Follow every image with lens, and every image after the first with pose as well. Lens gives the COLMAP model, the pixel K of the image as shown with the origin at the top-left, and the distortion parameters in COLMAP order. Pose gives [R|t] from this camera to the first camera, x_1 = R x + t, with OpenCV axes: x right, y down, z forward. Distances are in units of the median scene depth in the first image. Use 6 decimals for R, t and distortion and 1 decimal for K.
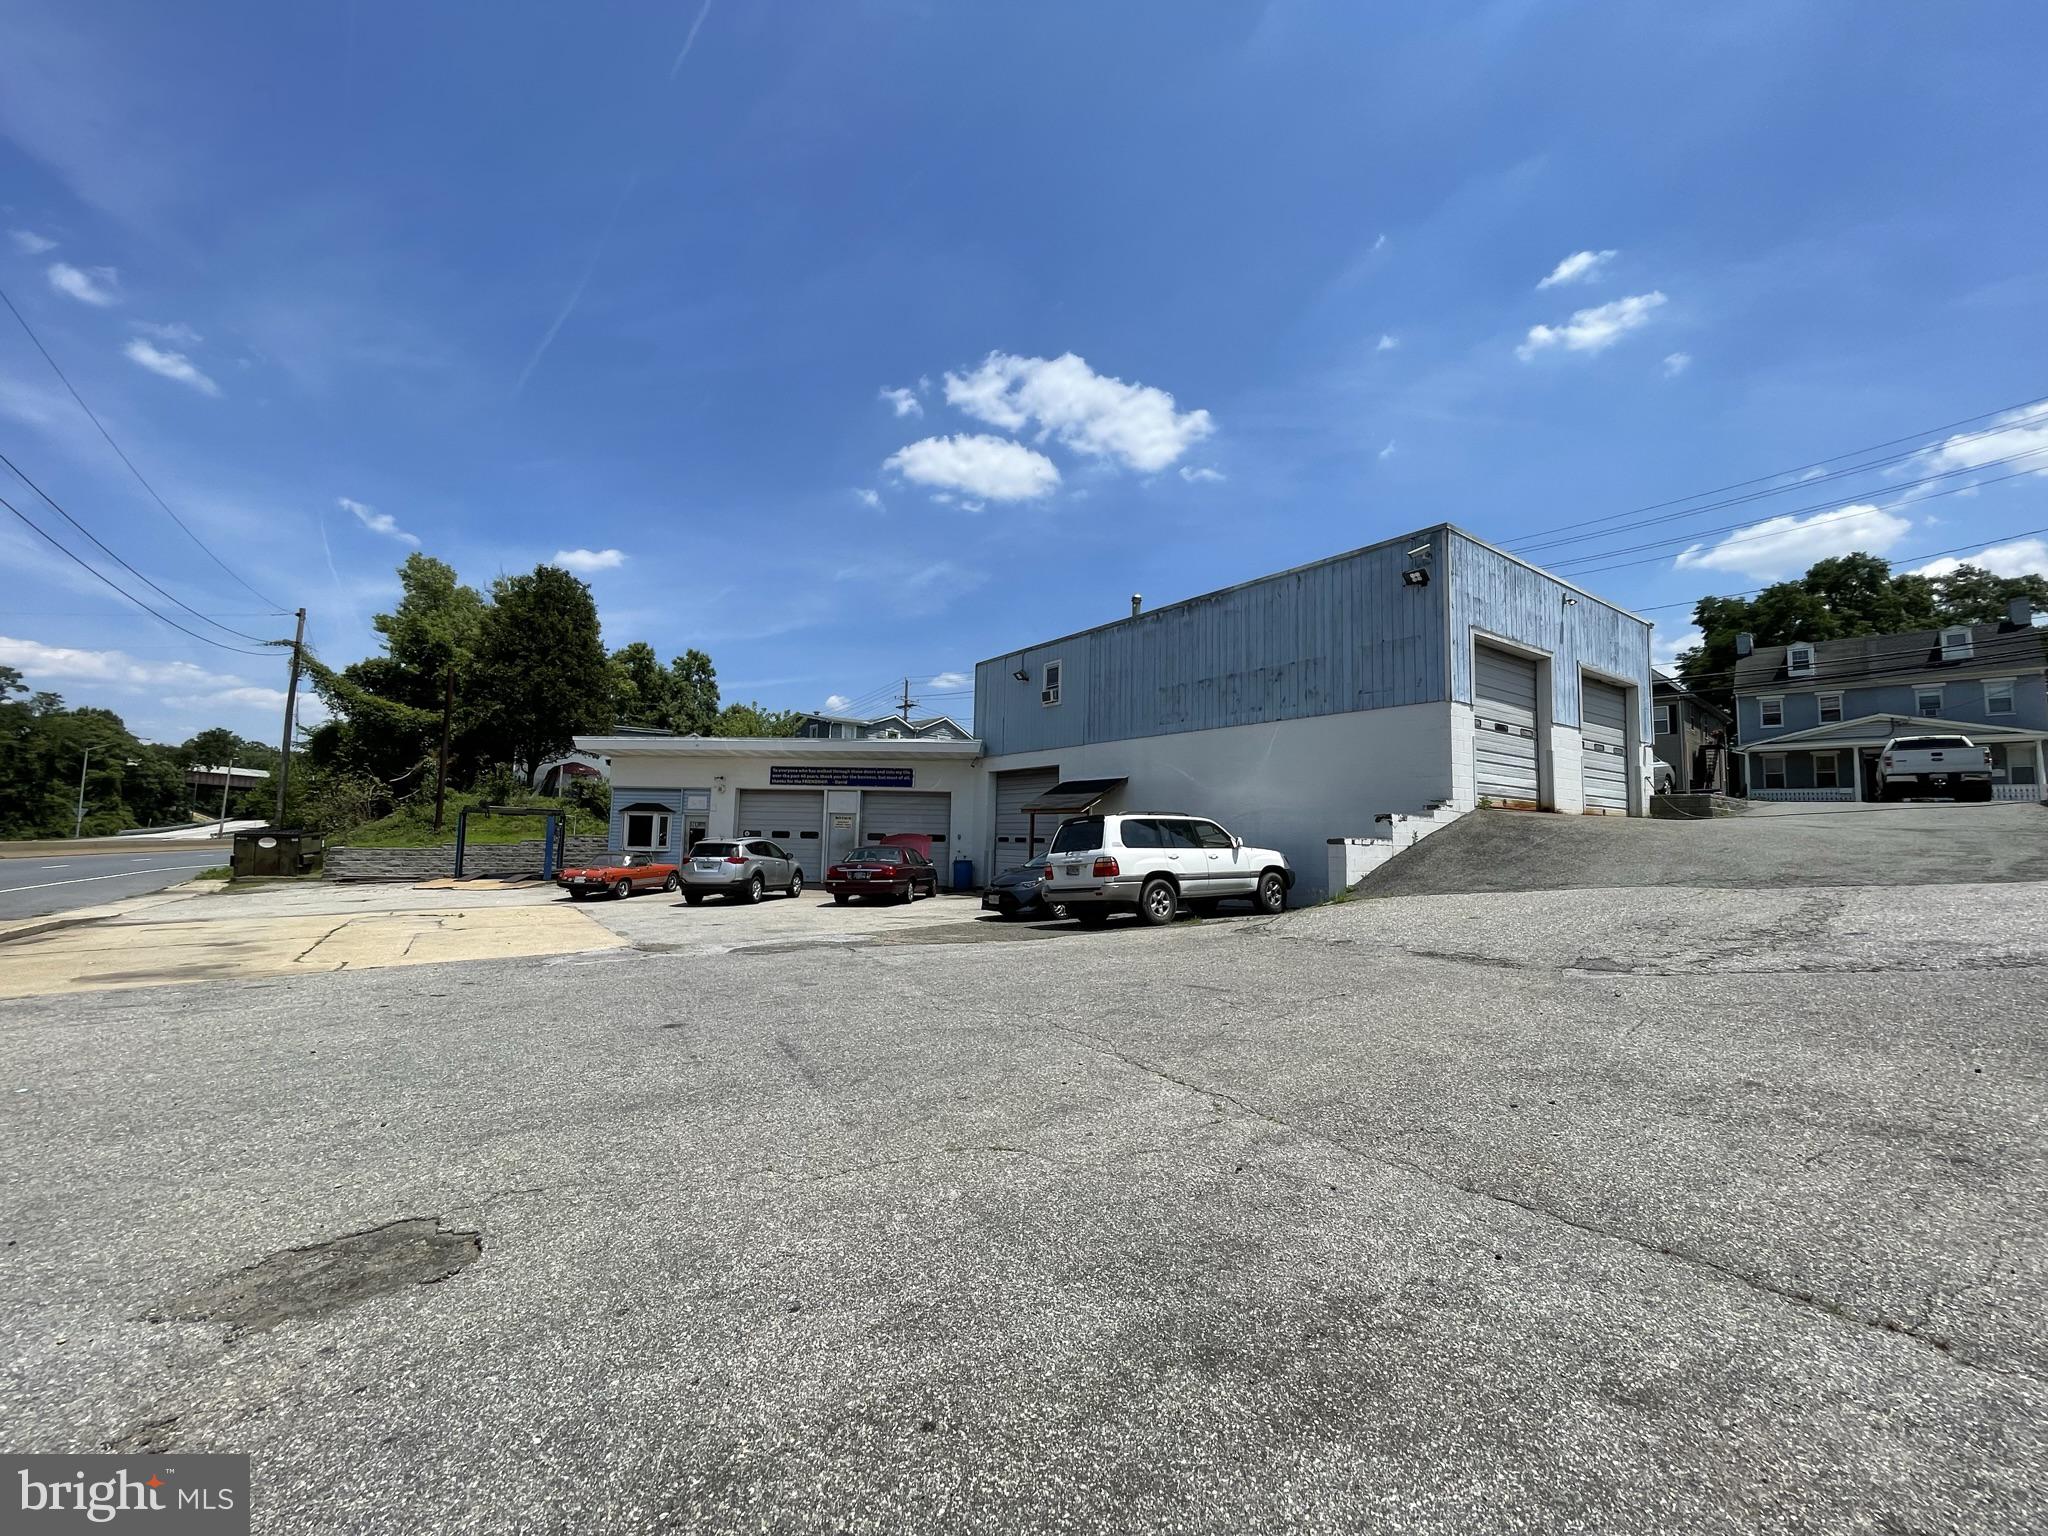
lens RADIAL K [[824.2, 0, 1012.5], [0, 824.2, 762.0], [0, 0, 1]] dist [-0.004714, -0.000240]
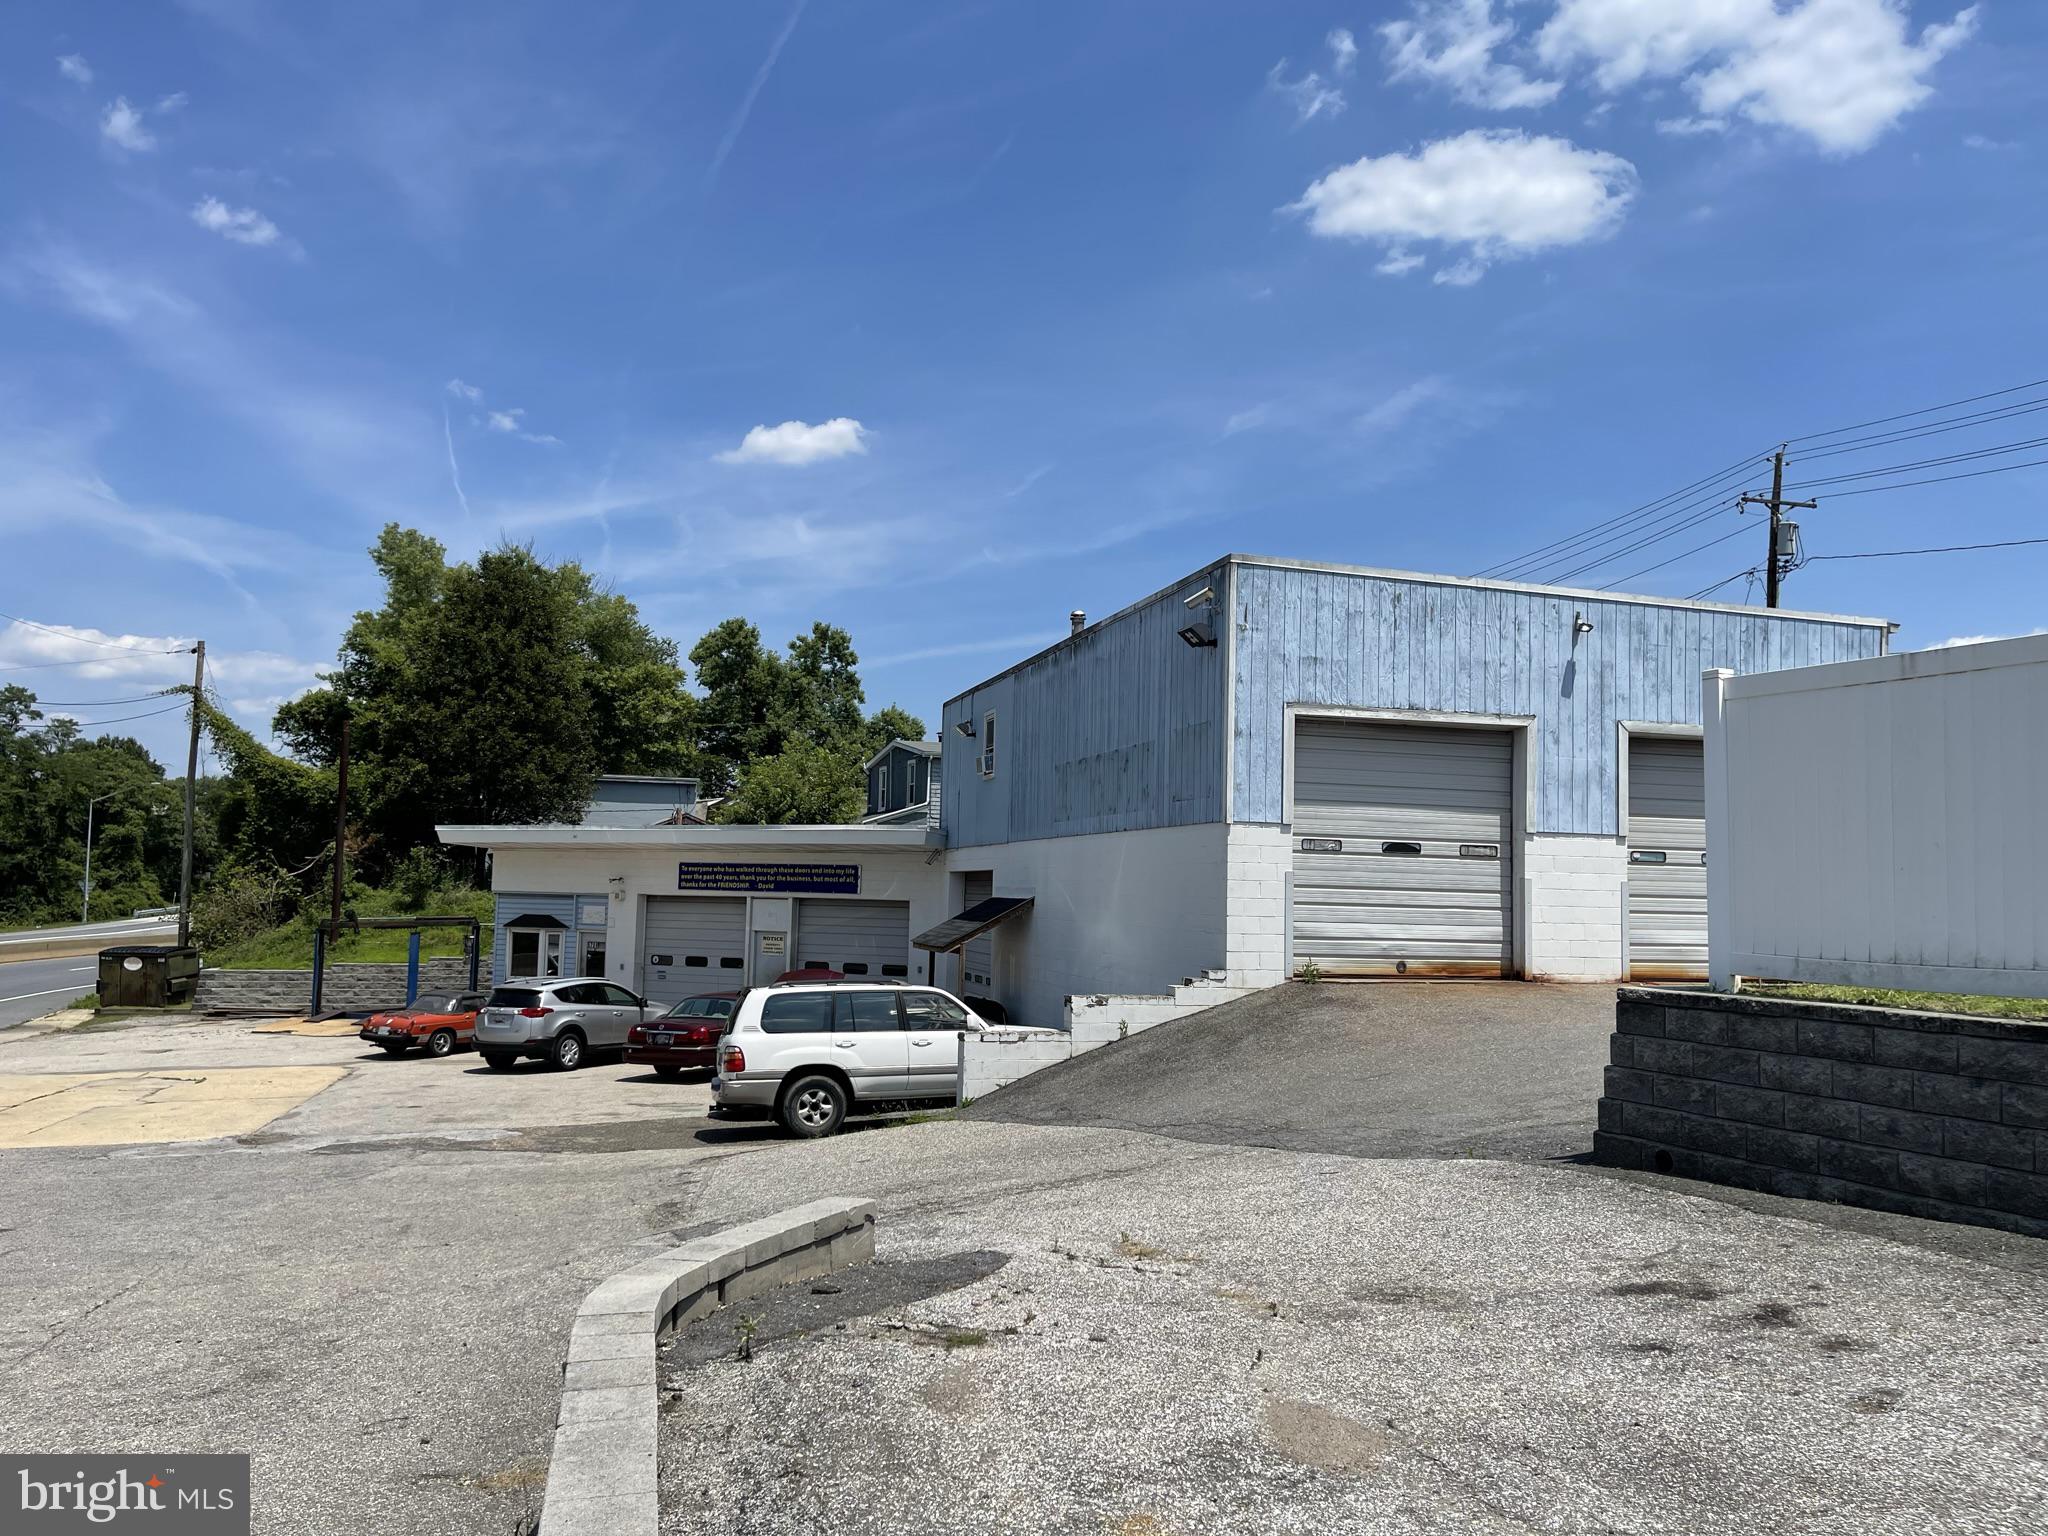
lens RADIAL K [[1517.3, 0, 1081.0], [0, 1517.3, 772.4], [0, 0, 1]] dist [0.028293, -0.079263]
pose [[0.956125, -0.028295, -0.291590, 0.401007], [0.029970, 0.999550, 0.001279, -0.061880], [0.291422, -0.009961, 0.956543, -0.117651]]
